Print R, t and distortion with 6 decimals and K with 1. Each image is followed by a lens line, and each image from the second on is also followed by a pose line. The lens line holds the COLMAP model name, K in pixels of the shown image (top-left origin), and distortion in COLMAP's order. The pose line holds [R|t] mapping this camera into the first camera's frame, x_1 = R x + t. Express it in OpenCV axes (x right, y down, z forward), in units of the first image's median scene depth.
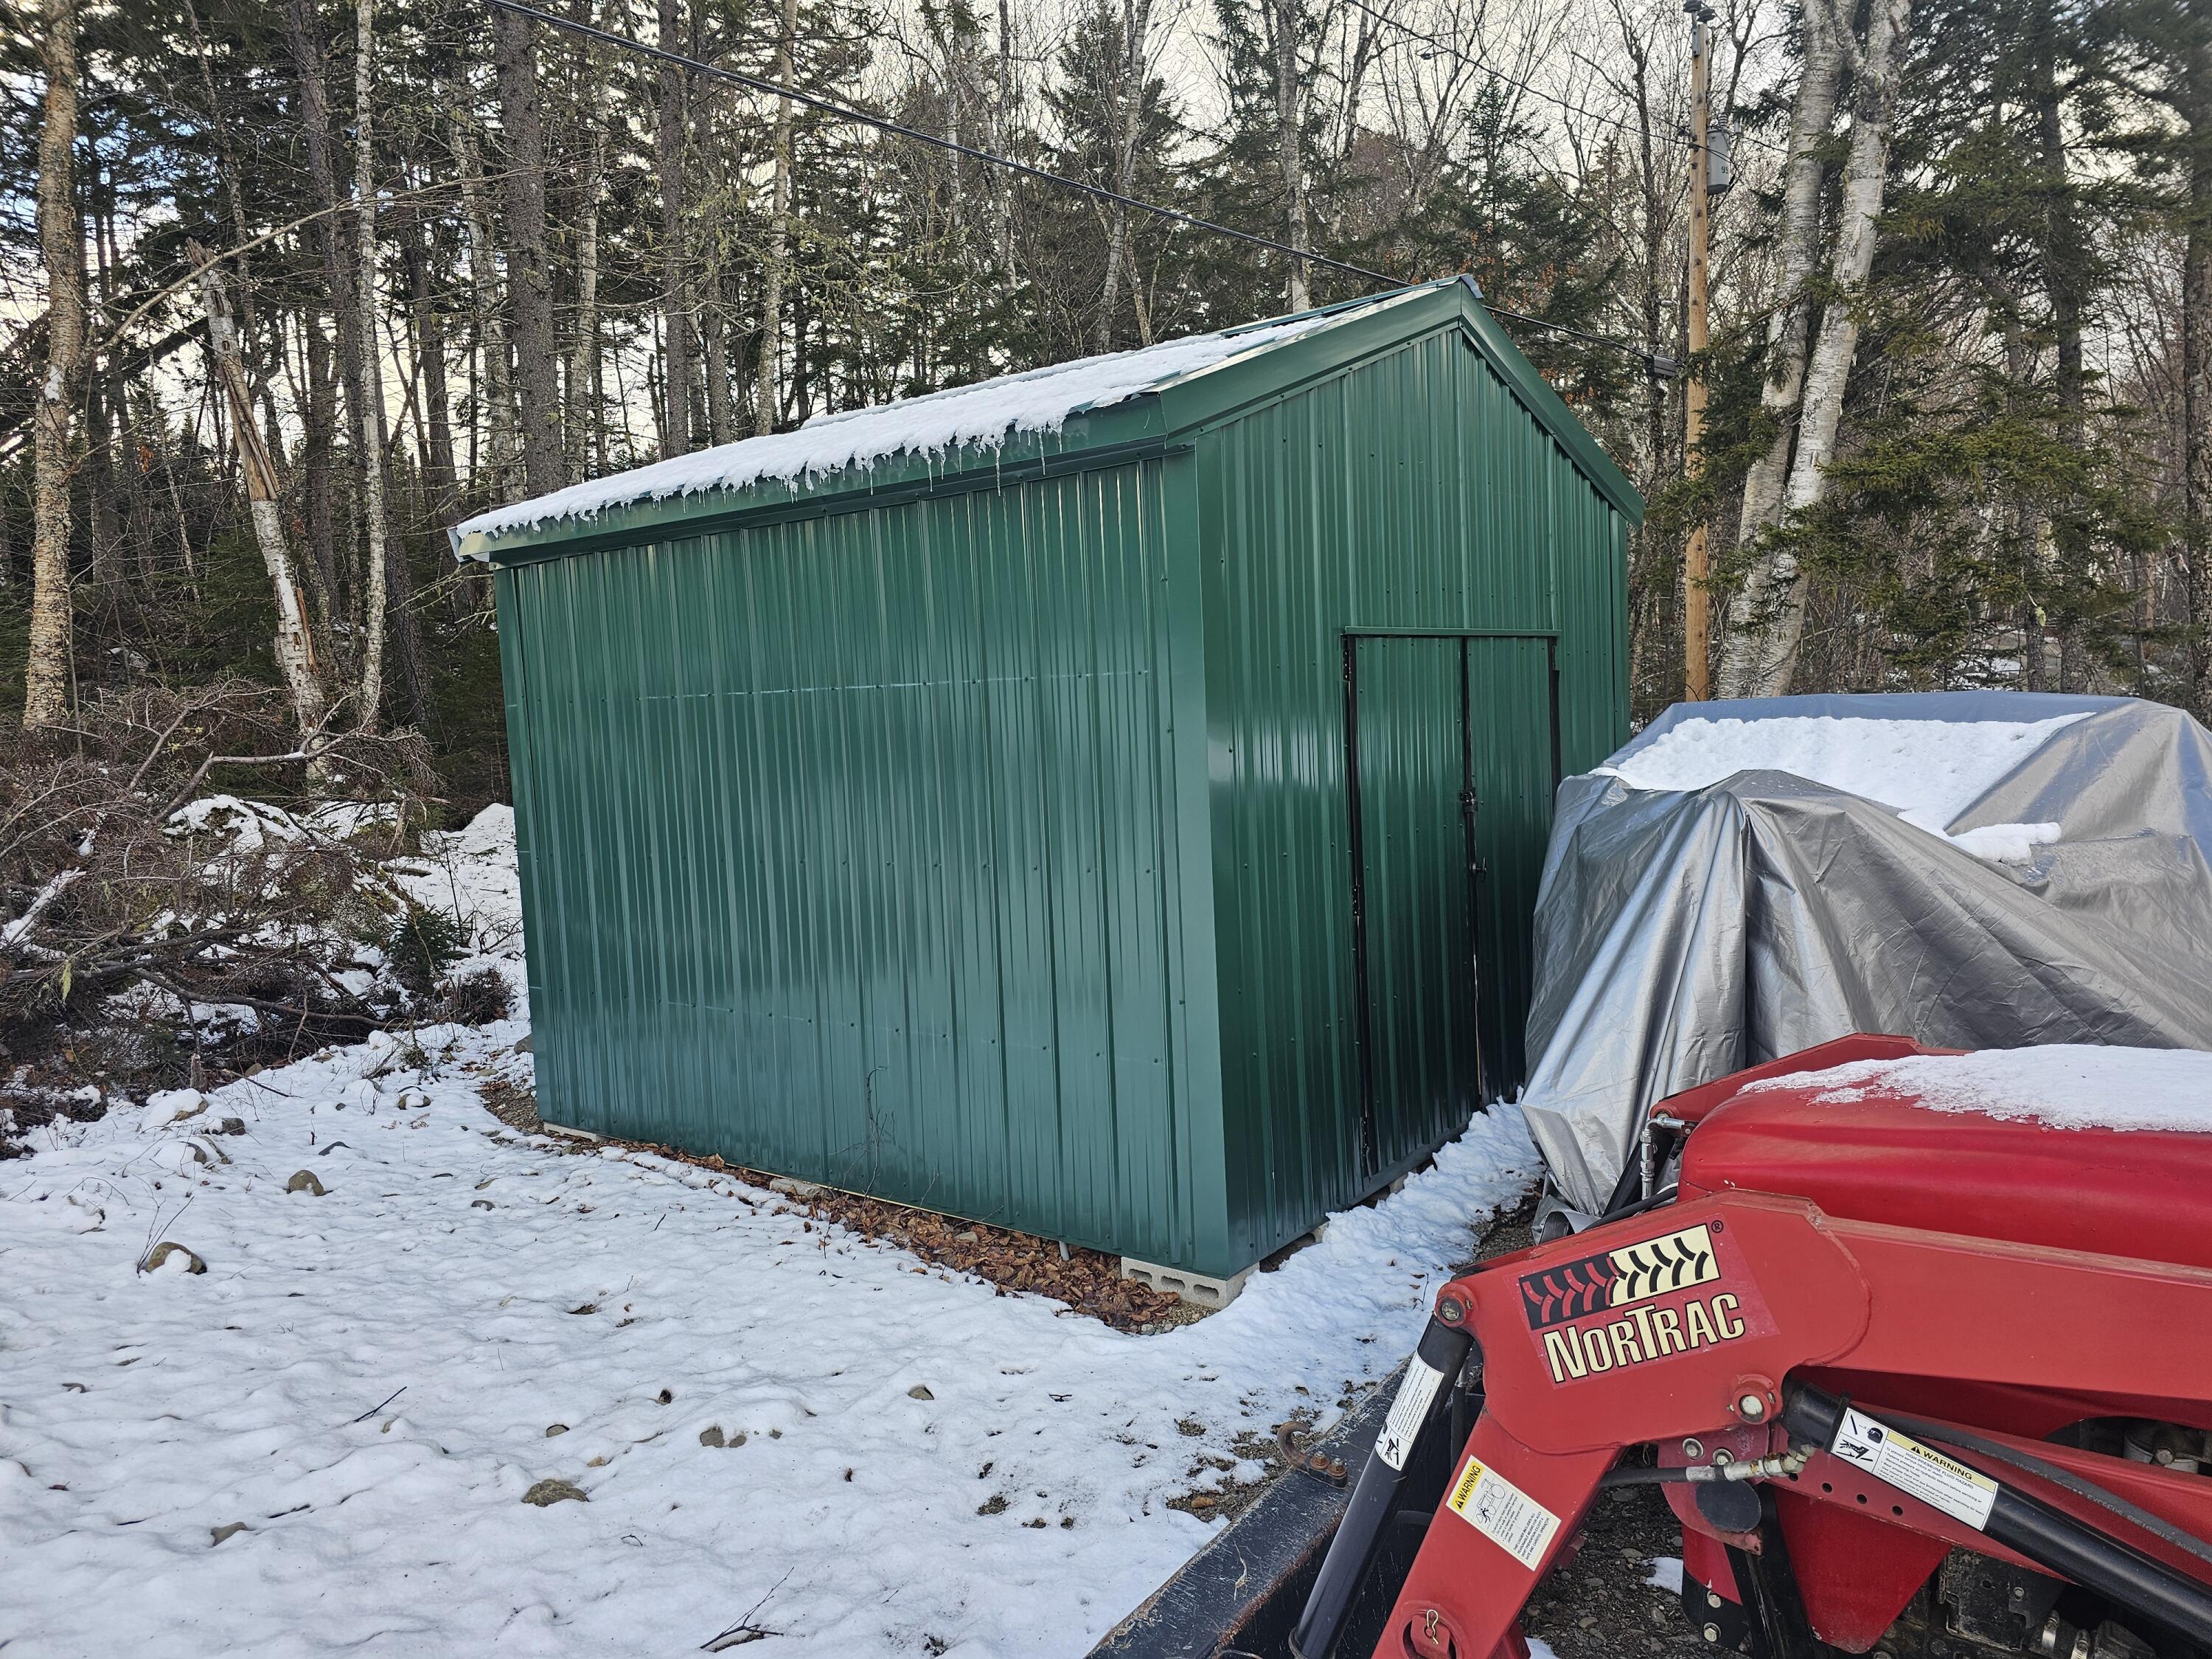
lens RADIAL K [[1430.3, 0, 1142.7], [0, 1430.3, 796.1], [0, 0, 1]] dist [0.060094, -0.051439]
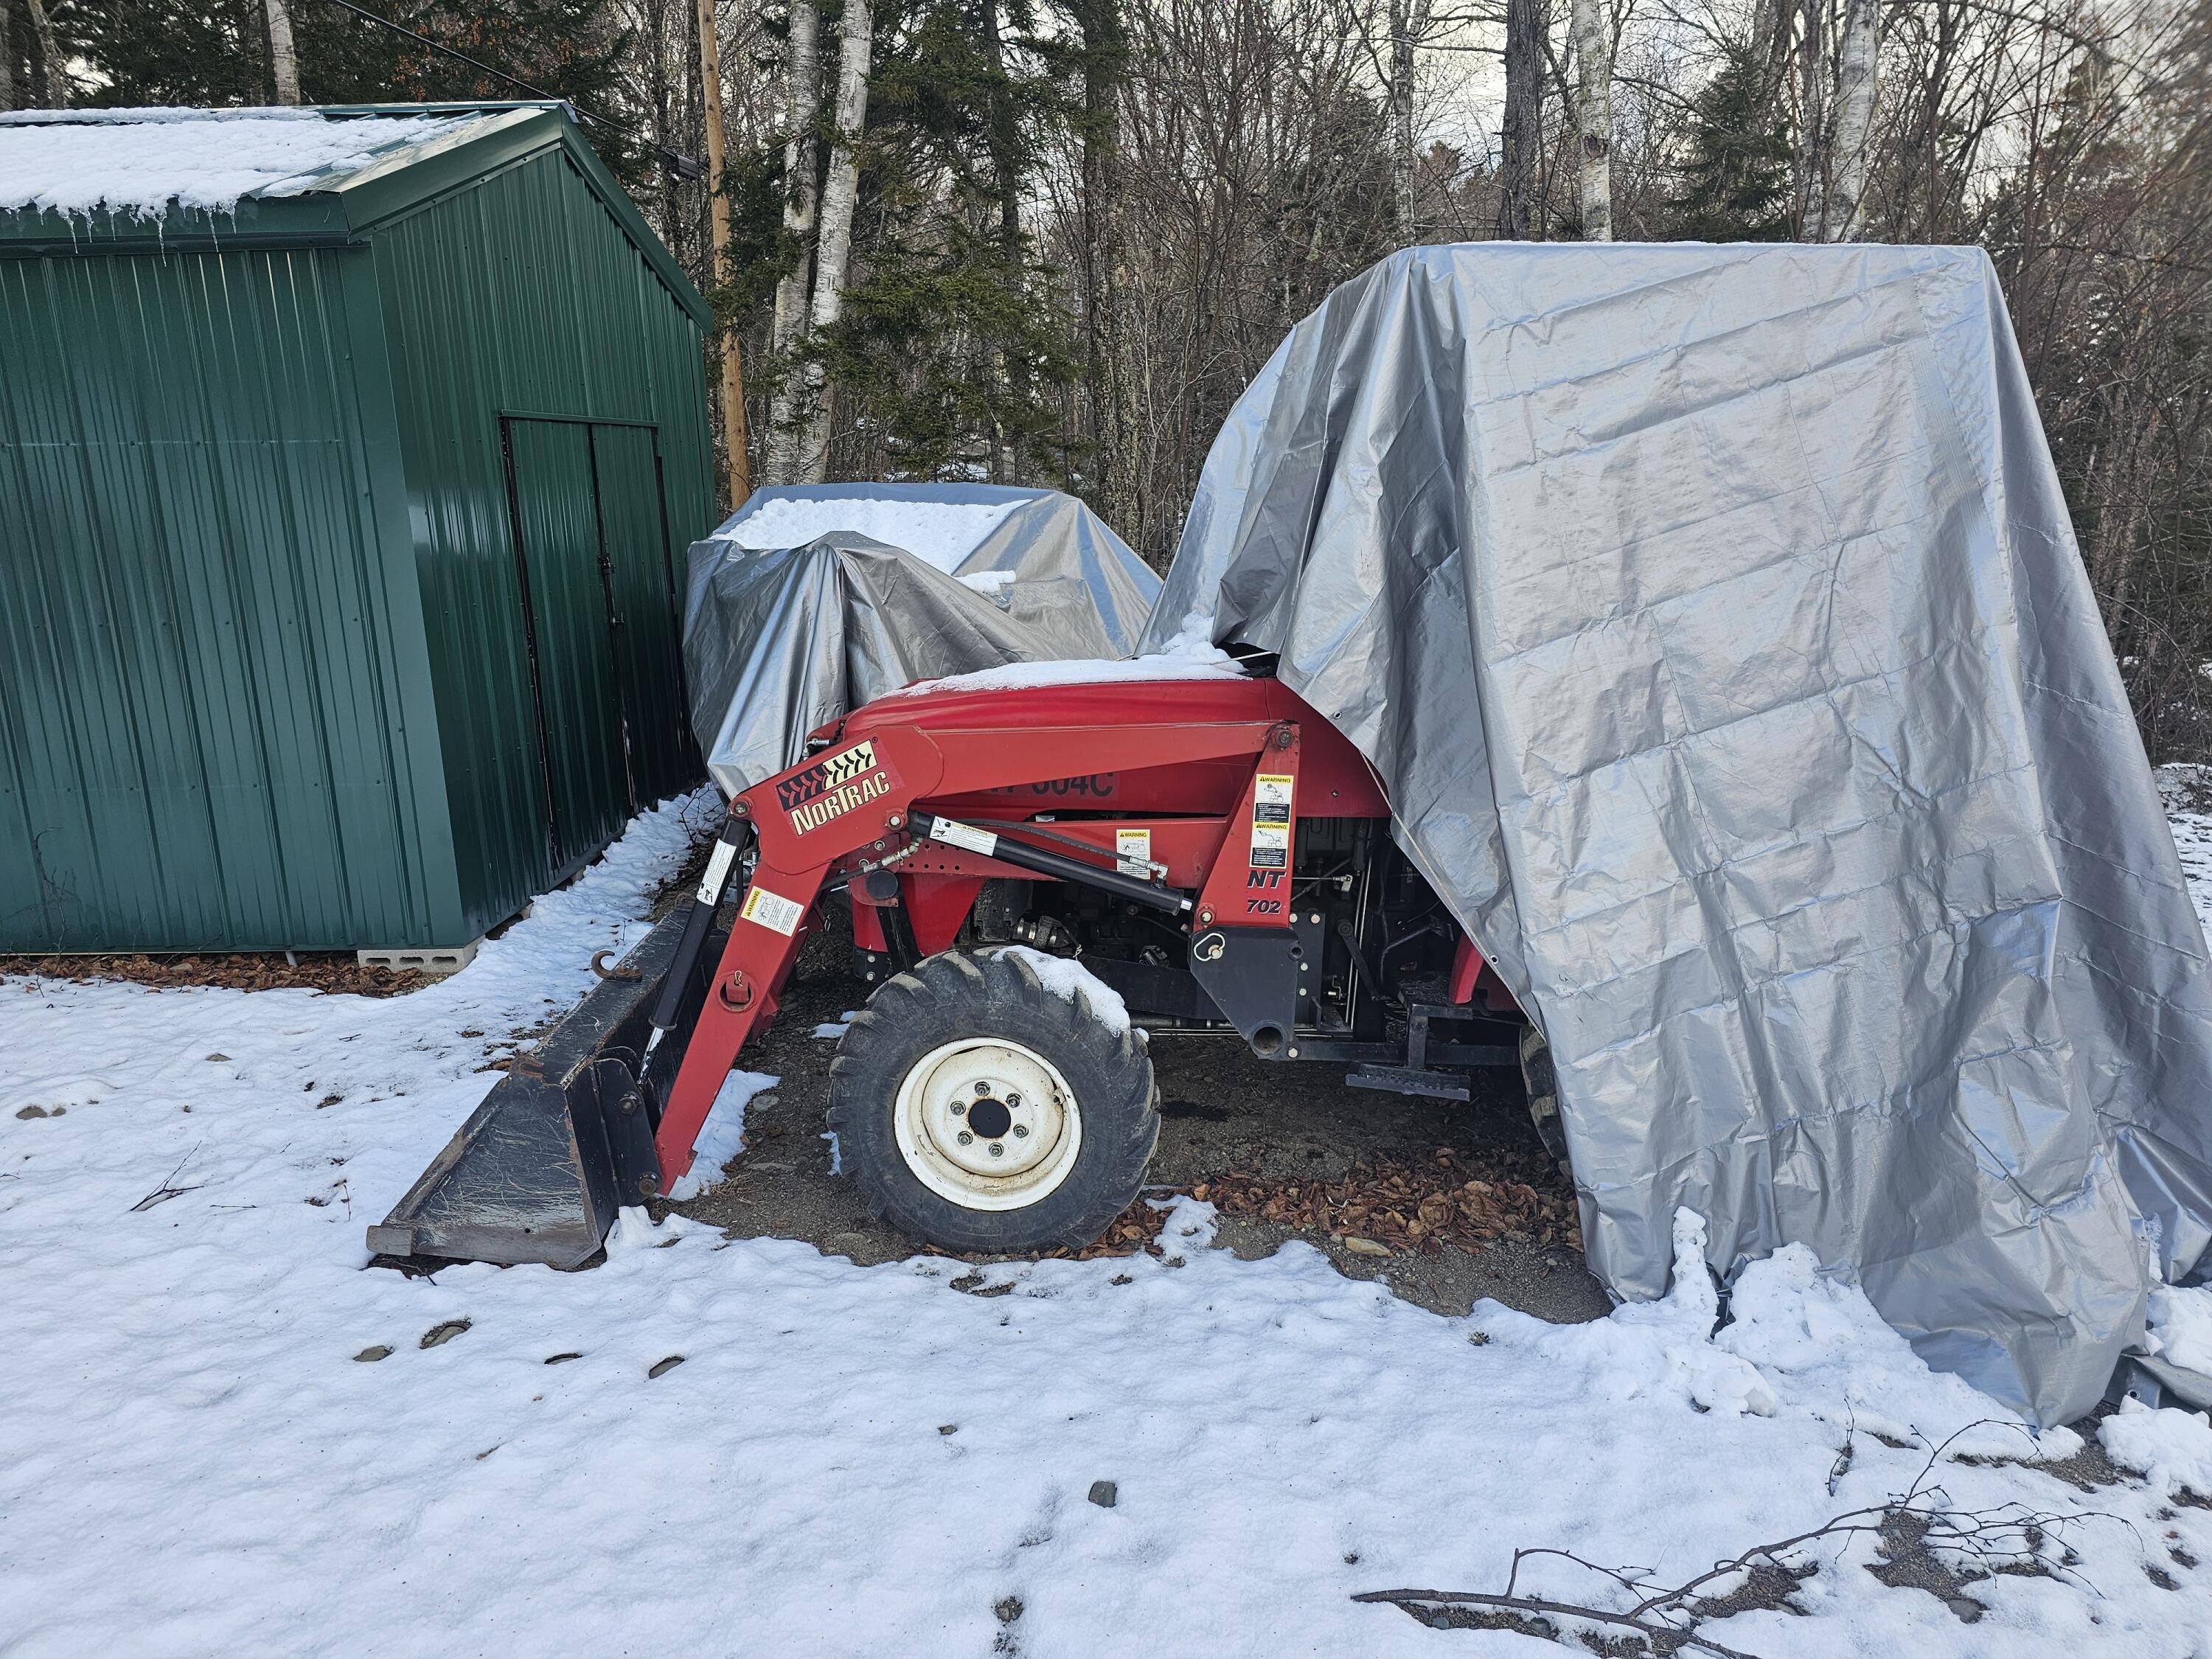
lens RADIAL K [[1430.3, 0, 1142.7], [0, 1430.3, 796.1], [0, 0, 1]] dist [0.060094, -0.051439]
pose [[0.797016, -0.106635, 0.594470, -0.176258], [0.022617, 0.988869, 0.147058, 0.031844], [-0.603535, -0.103762, 0.790556, -0.285455]]
